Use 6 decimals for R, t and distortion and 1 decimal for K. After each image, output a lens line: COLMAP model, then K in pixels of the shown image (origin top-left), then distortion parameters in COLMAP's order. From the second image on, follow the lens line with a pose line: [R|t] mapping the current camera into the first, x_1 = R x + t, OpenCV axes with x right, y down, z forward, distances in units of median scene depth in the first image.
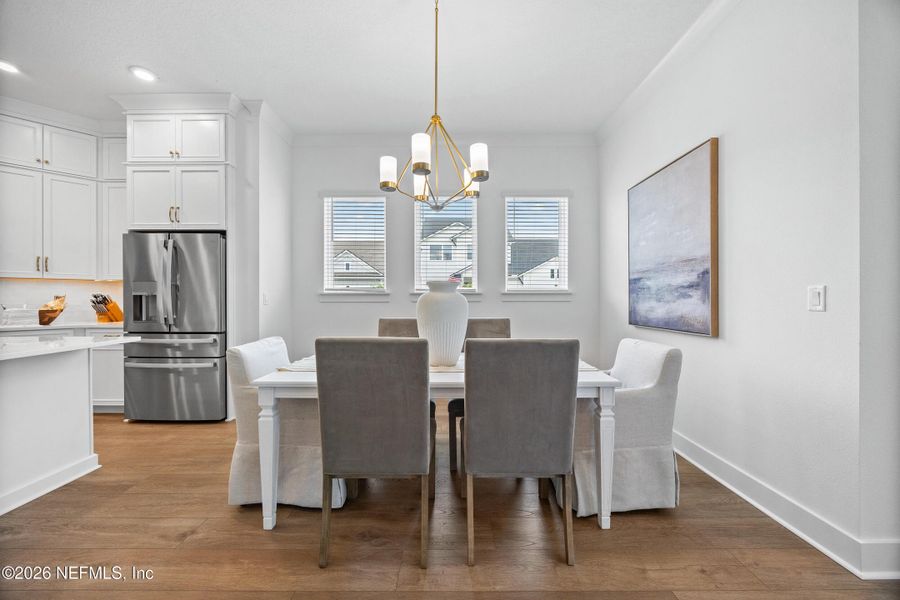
lens RADIAL K [[340.4, 0, 450.0], [0, 340.4, 300.0], [0, 0, 1]] dist [-0.003981, -0.000105]
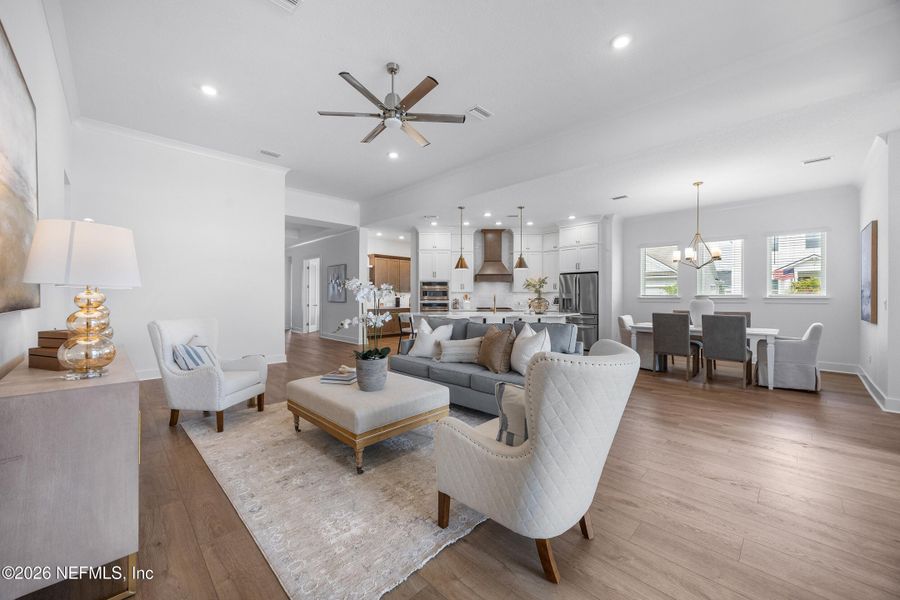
lens RADIAL K [[343.2, 0, 450.0], [0, 343.2, 300.0], [0, 0, 1]] dist [-0.003702, -0.000152]
pose [[0.704301, 0.009026, -0.709844, 0.316423], [-0.004616, 0.999956, 0.008135, -0.020898], [0.709886, -0.002453, 0.704312, -1.434260]]
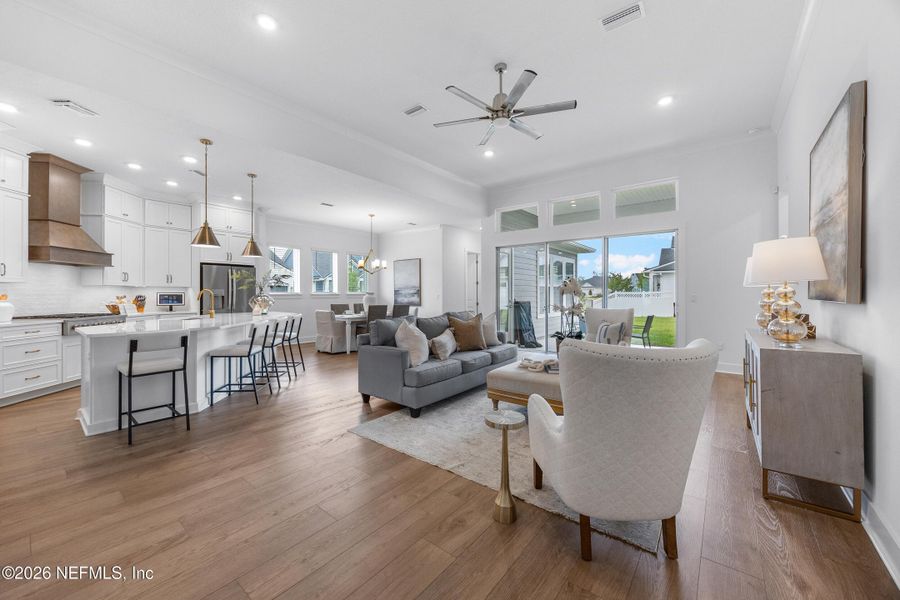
lens RADIAL K [[348.2, 0, 448.4], [0, 348.2, 294.3], [0, 0, 1]] dist [0.001779, 0.000100]
pose [[0.628433, 0.000330, 0.777863, -1.618748], [0.004359, 0.999983, -0.003946, -0.009381], [-0.777851, 0.005870, 0.628421, -1.361940]]
